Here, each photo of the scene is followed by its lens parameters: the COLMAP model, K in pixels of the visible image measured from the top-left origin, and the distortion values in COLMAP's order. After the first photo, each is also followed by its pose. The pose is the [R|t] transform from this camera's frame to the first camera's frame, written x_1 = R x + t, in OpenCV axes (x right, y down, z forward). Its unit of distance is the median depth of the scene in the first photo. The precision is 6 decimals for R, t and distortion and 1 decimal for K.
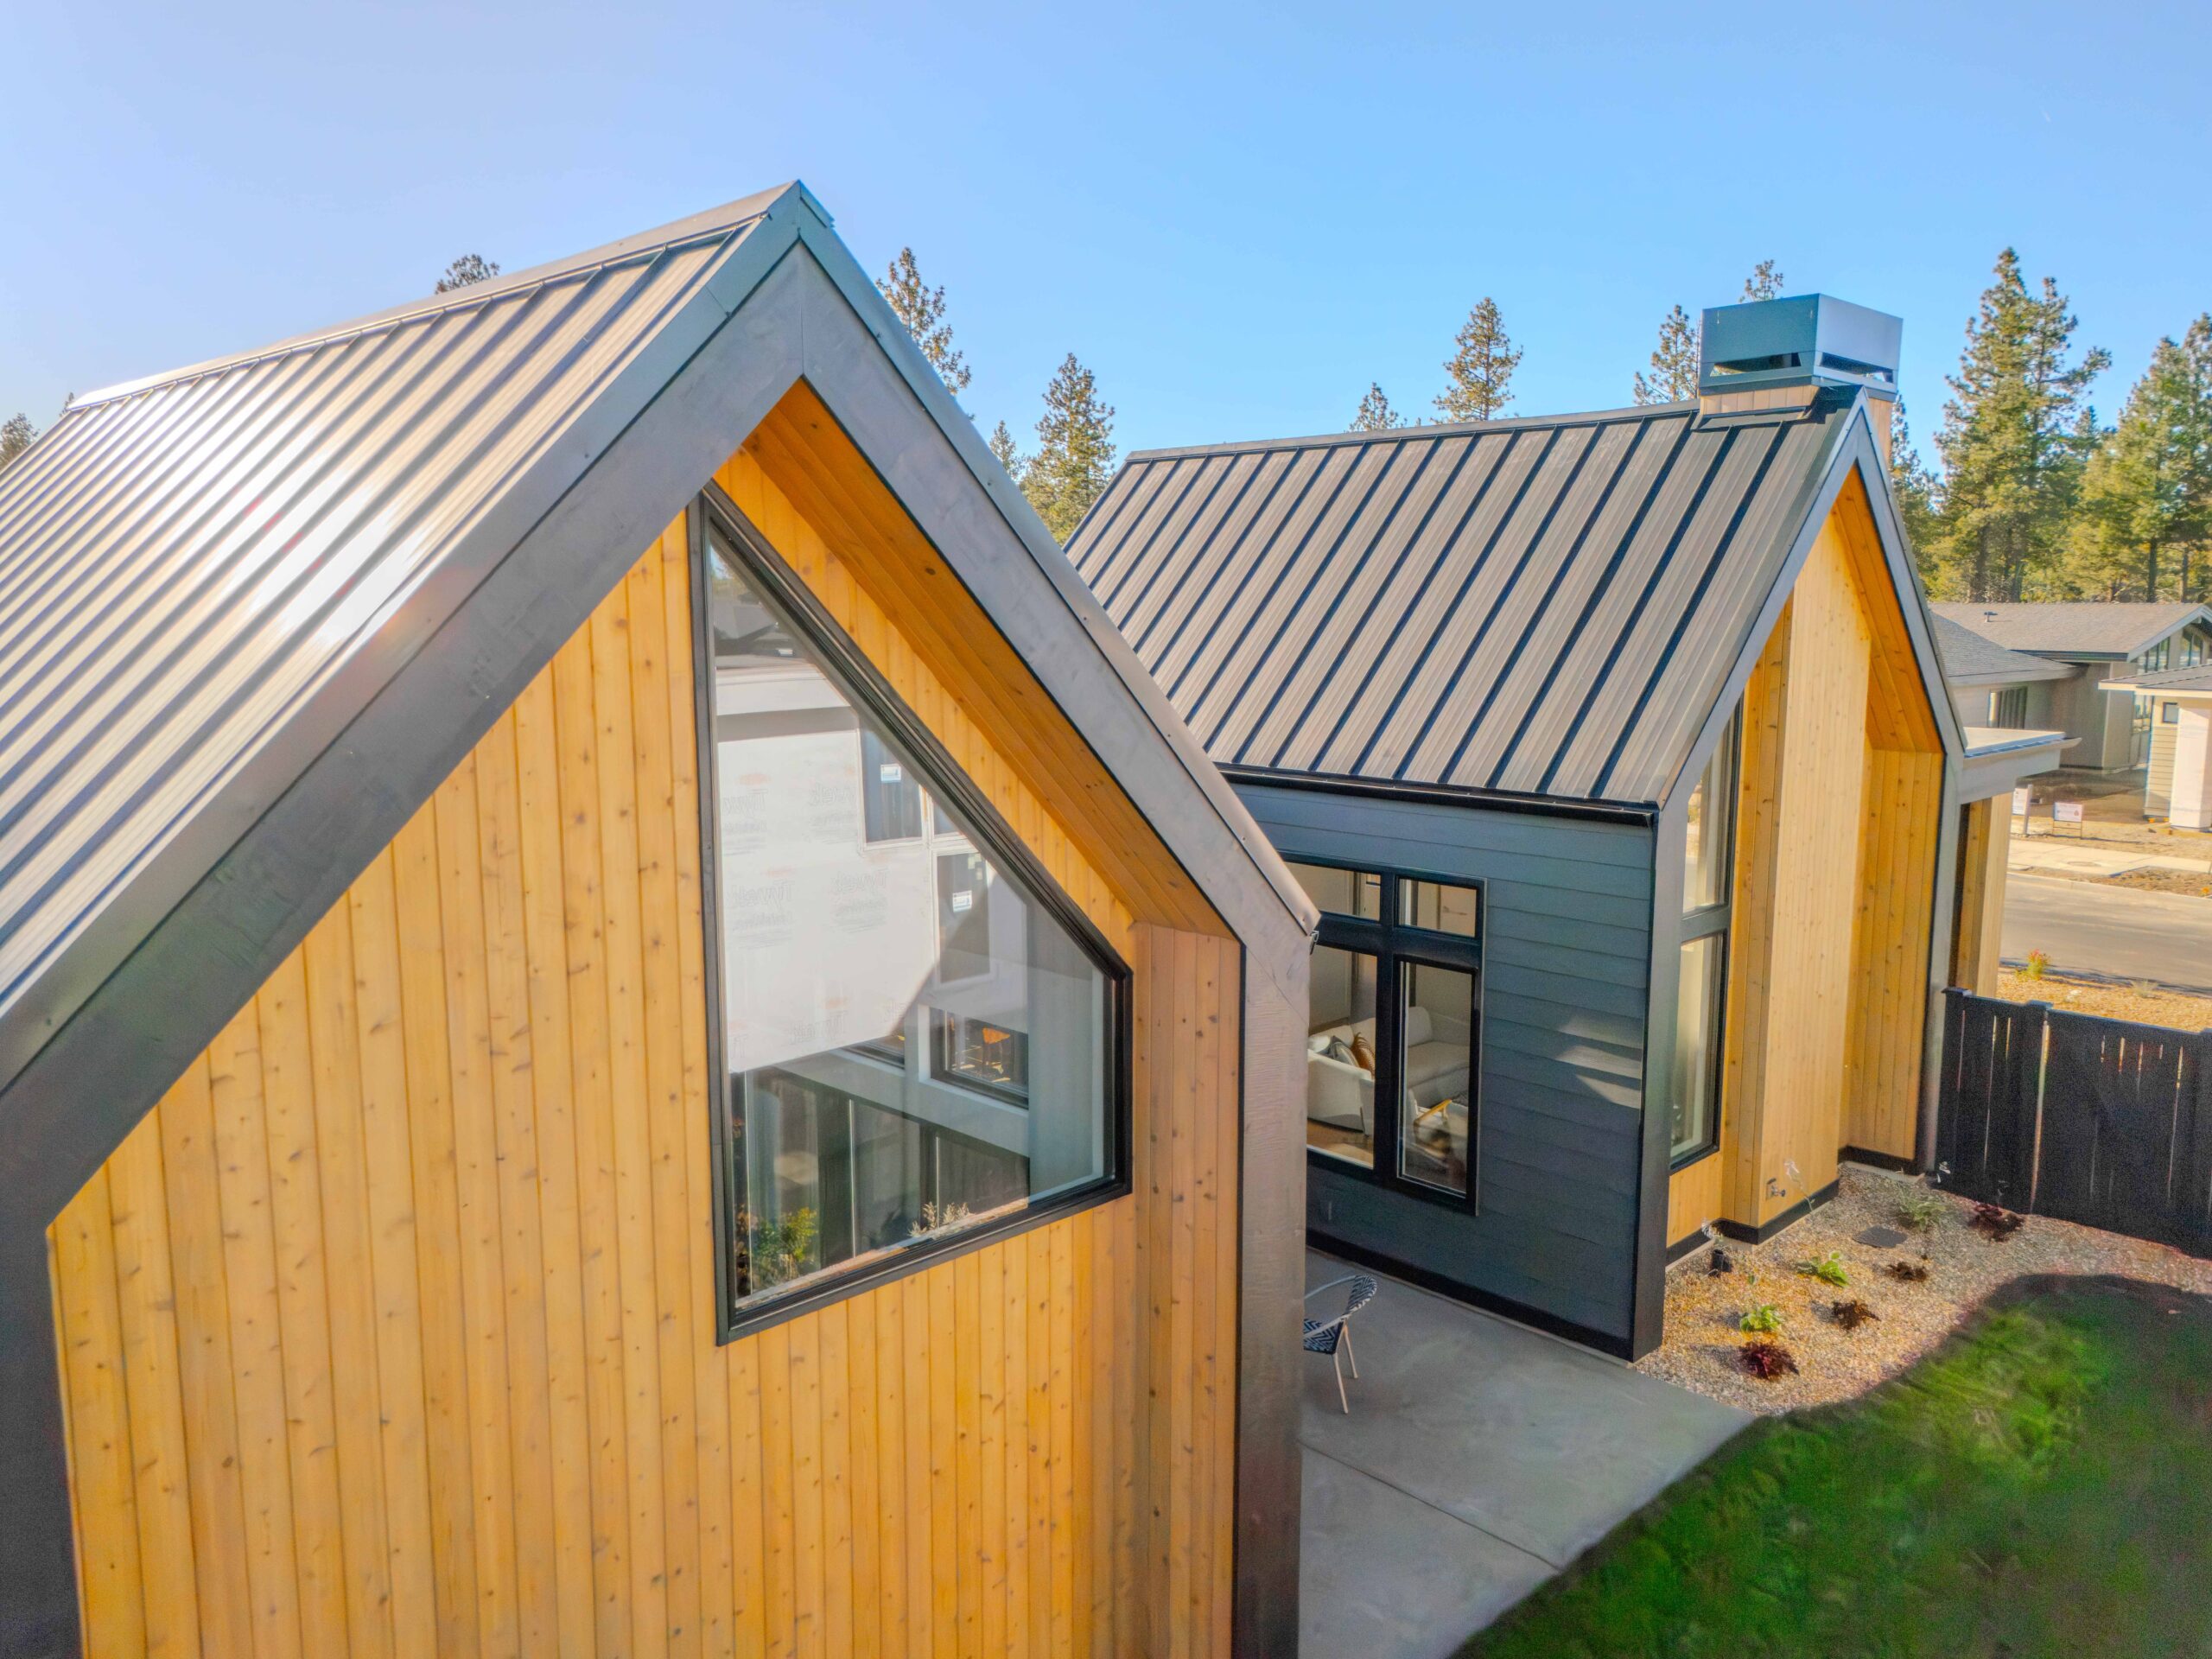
lens RADIAL K [[1646.8, 0, 1106.0], [0, 1646.8, 829.5], [0, 0, 1]] dist [0.054045, -0.037478]
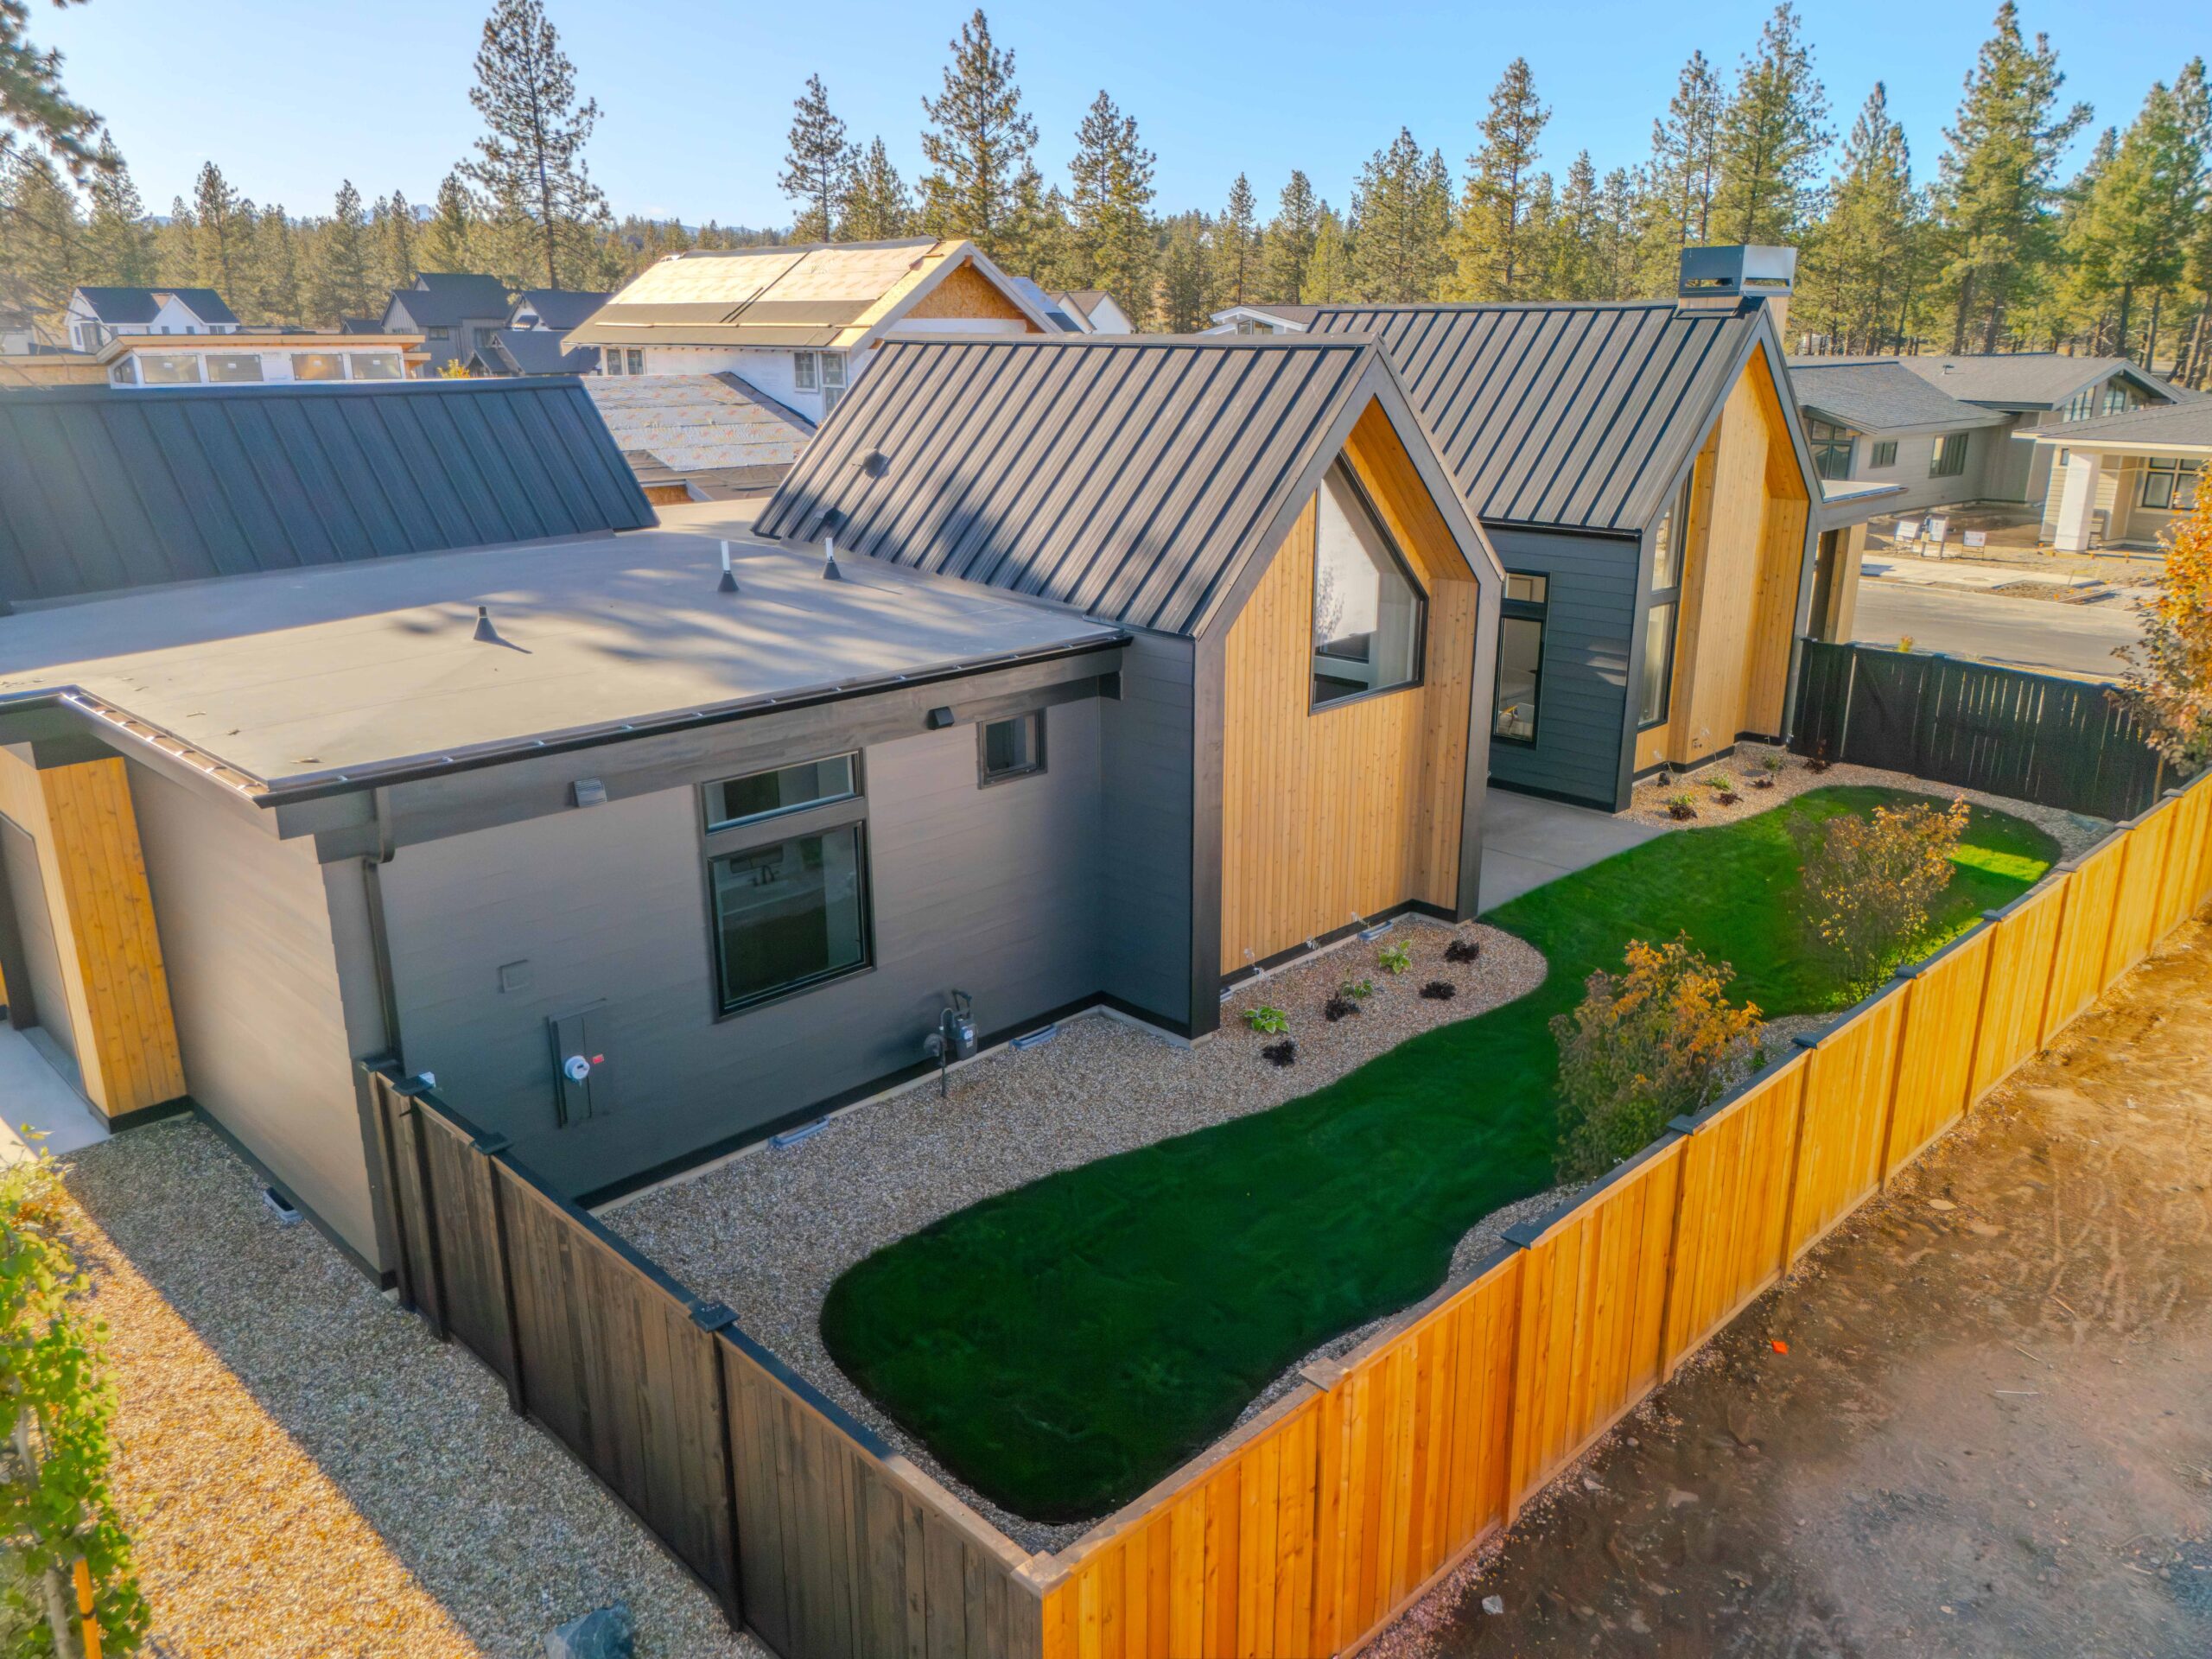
lens RADIAL K [[1646.8, 0, 1106.0], [0, 1646.8, 829.5], [0, 0, 1]] dist [0.054045, -0.037478]
pose [[0.999982, -0.004915, 0.003553, -0.259361], [0.004300, 0.987742, 0.156036, 0.021146], [-0.004276, -0.156017, 0.987745, -0.828715]]
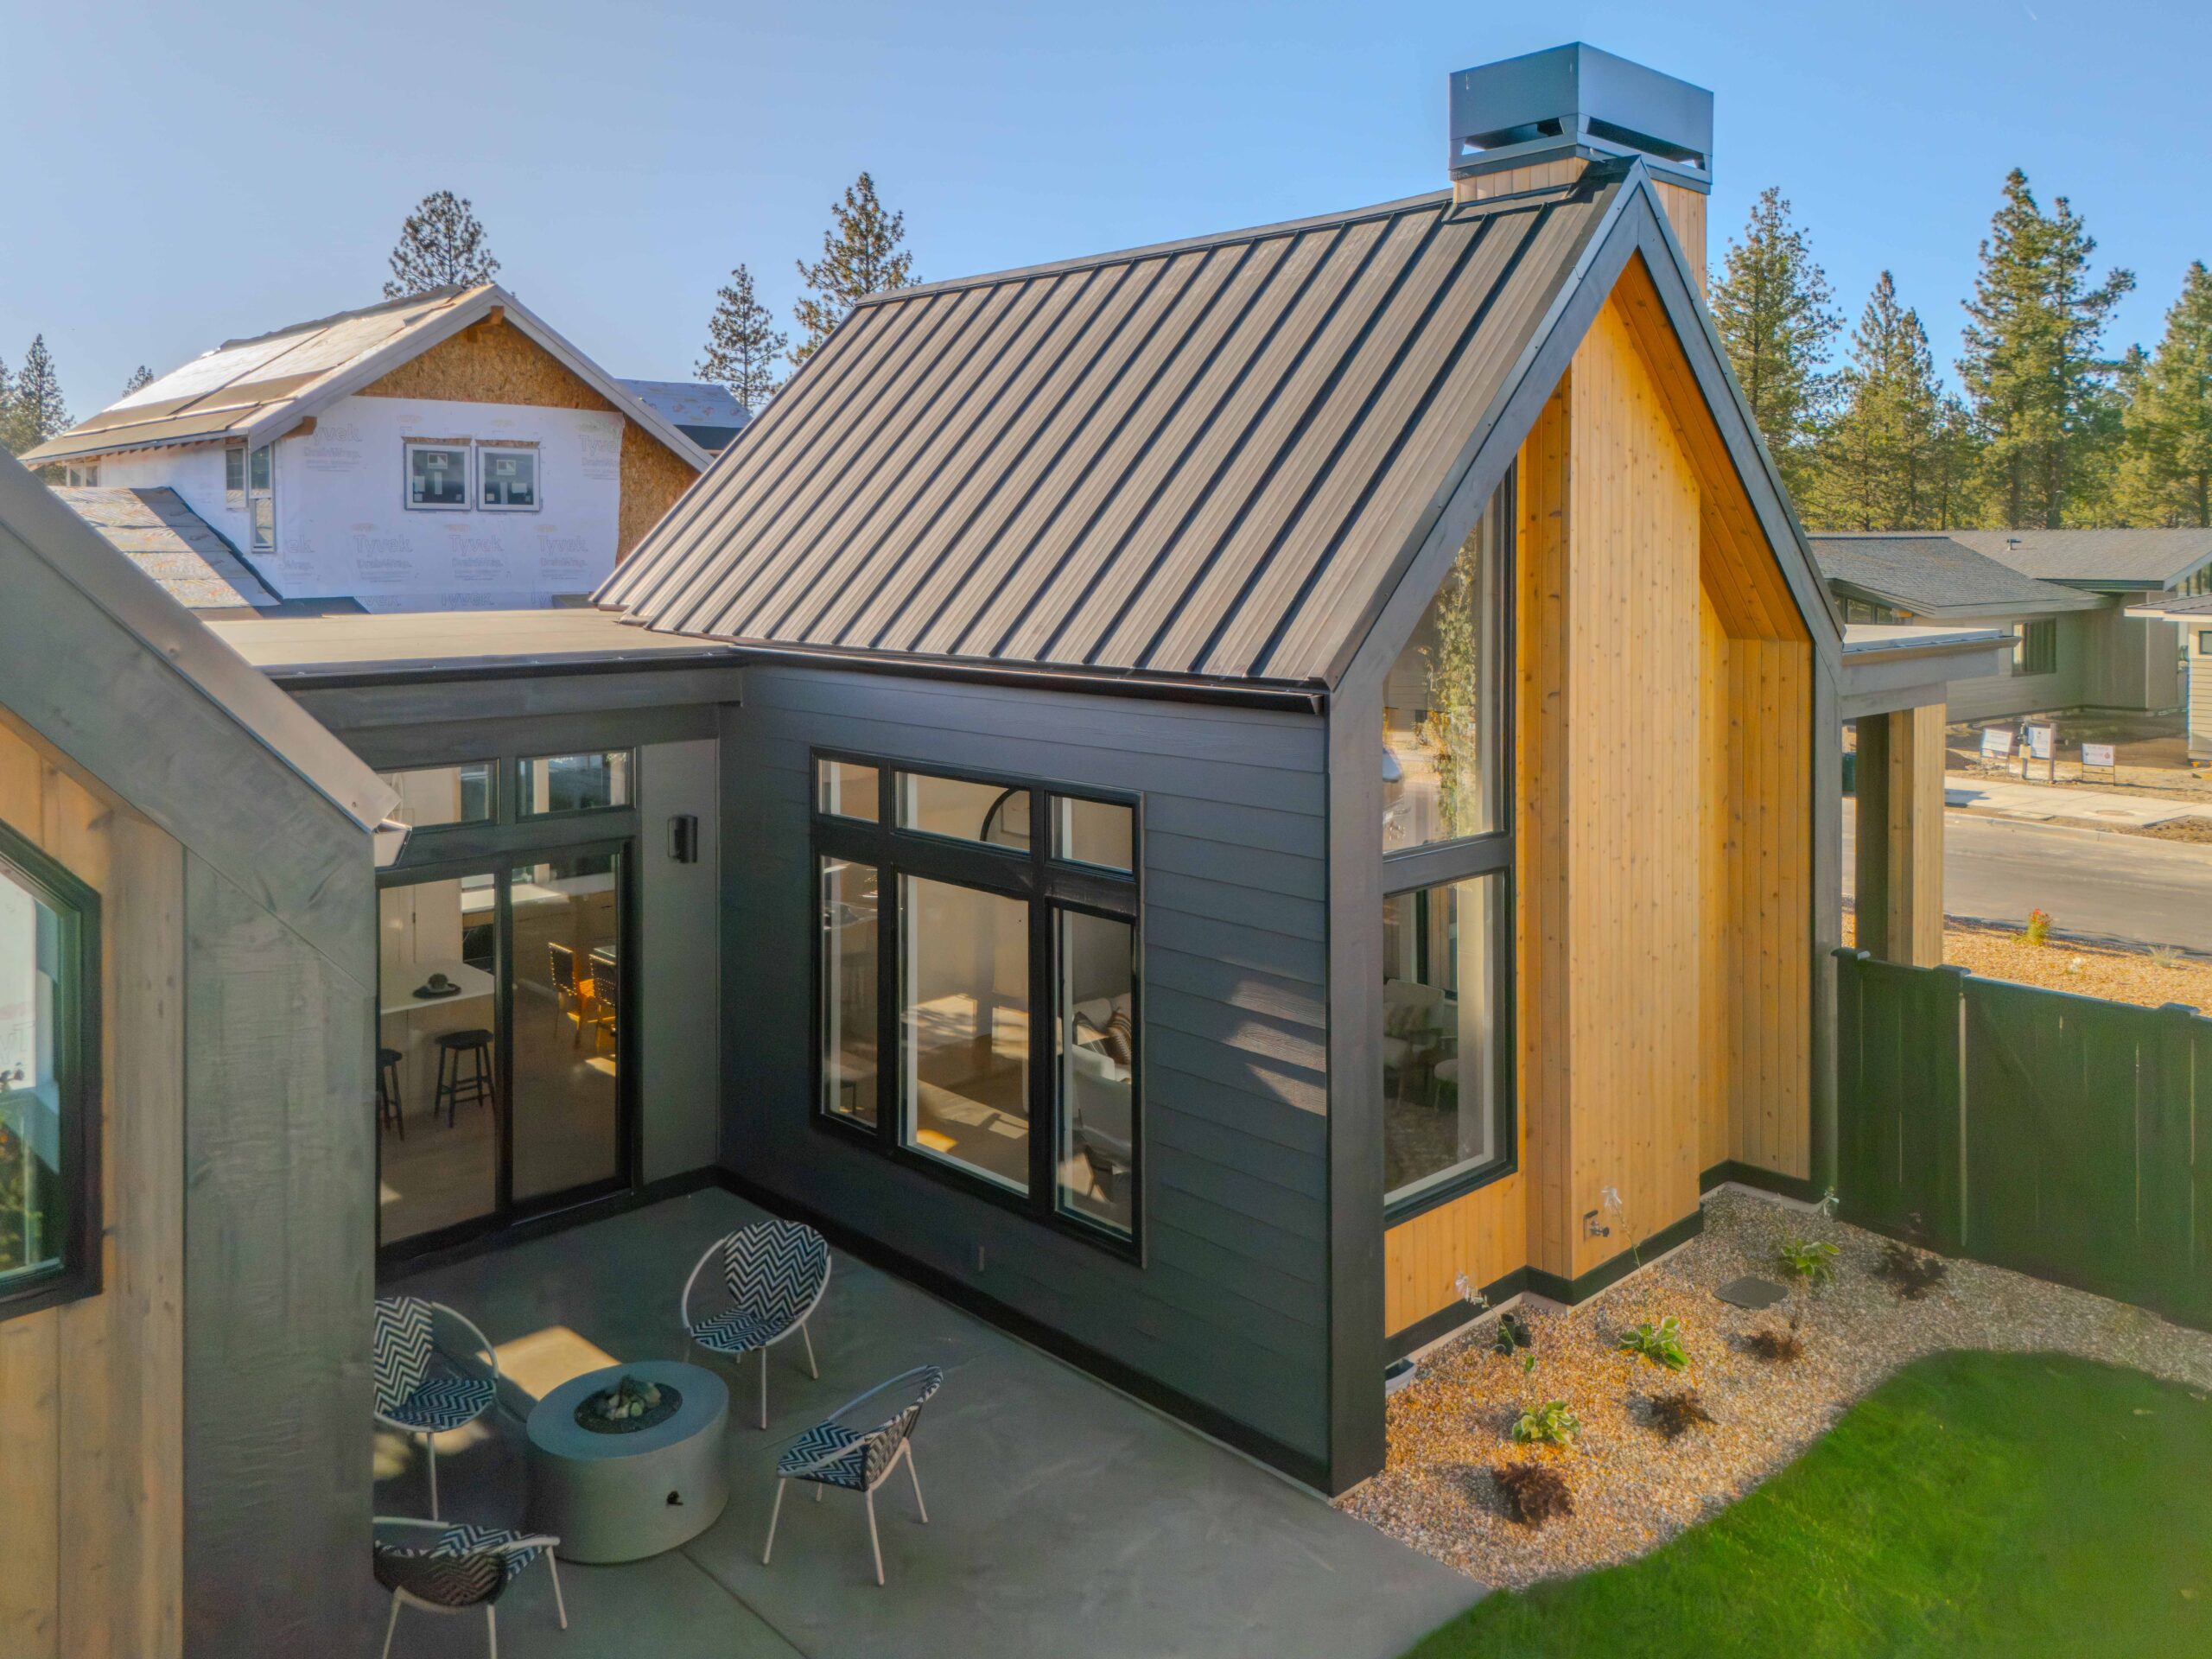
lens RADIAL K [[1729.4, 0, 1097.8], [0, 1729.4, 563.1], [0, 0, 1]] dist [0.024086, 0.000299]
pose [[0.999817, -0.002475, -0.018960, 0.198173], [0.000005, 0.991620, -0.129192, 0.024758], [0.019121, 0.129168, 0.991438, 0.194495]]
